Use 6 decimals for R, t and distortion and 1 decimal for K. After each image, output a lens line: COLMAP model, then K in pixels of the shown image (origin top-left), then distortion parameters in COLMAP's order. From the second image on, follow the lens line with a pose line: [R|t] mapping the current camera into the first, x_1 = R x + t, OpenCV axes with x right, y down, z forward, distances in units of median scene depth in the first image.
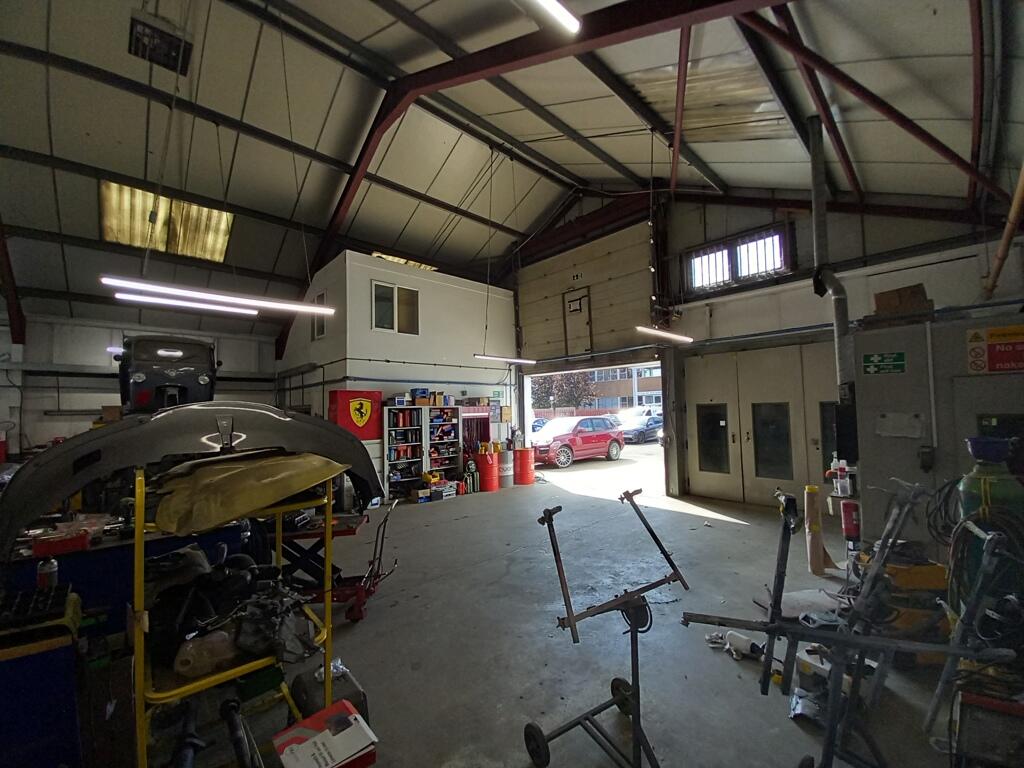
lens RADIAL K [[408.0, 0, 506.8], [0, 408.0, 392.4], [0, 0, 1]] dist [-0.000143, -0.000089]
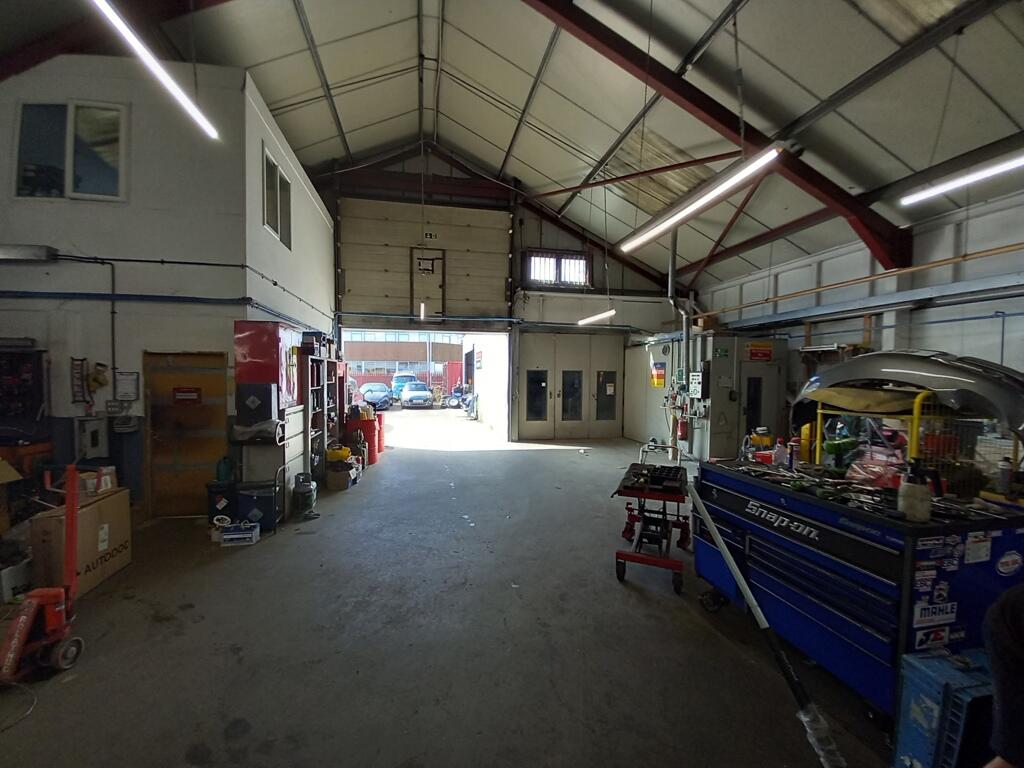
lens RADIAL K [[408.0, 0, 503.8], [0, 408.0, 381.2], [0, 0, 1]] dist [-0.000143, -0.000089]
pose [[0.512649, 0.013370, 0.858494, -0.704724], [-0.053594, 0.998427, 0.016455, 0.048015], [-0.856924, -0.054446, 0.512560, 0.403783]]
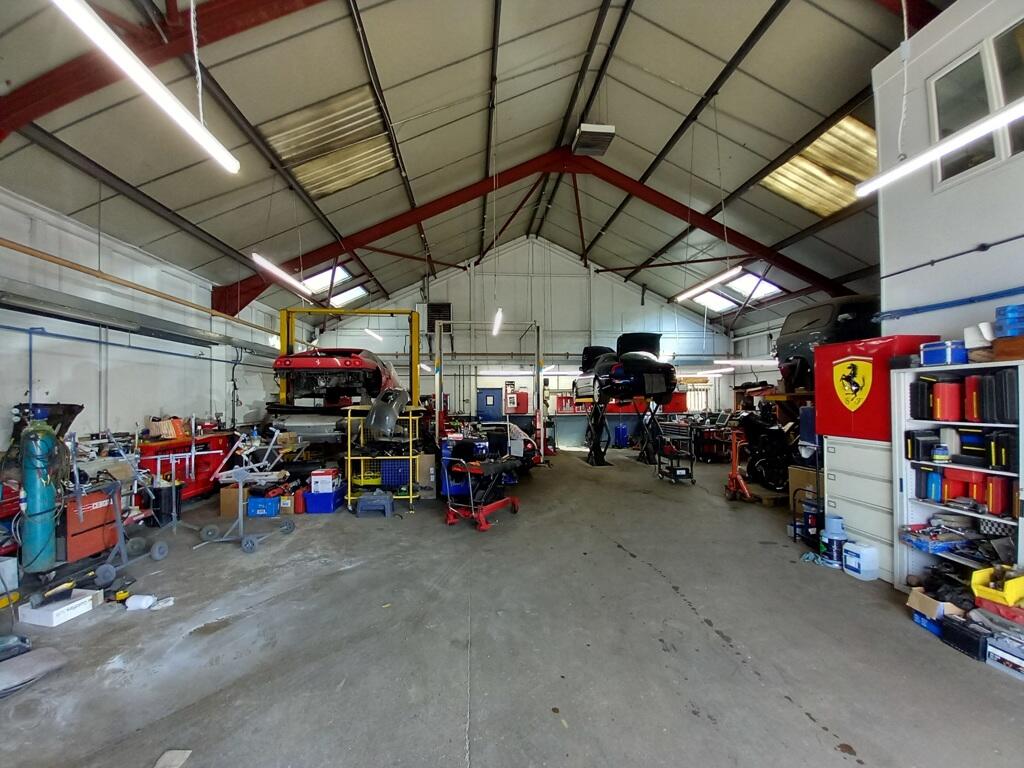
lens RADIAL K [[408.0, 0, 511.4], [0, 408.0, 389.9], [0, 0, 1]] dist [-0.000143, -0.000089]
pose [[-0.590801, 0.006251, -0.806793, 0.307551], [0.059458, 0.997588, -0.035811, 0.049061], [0.804624, -0.069128, -0.589747, 0.936175]]
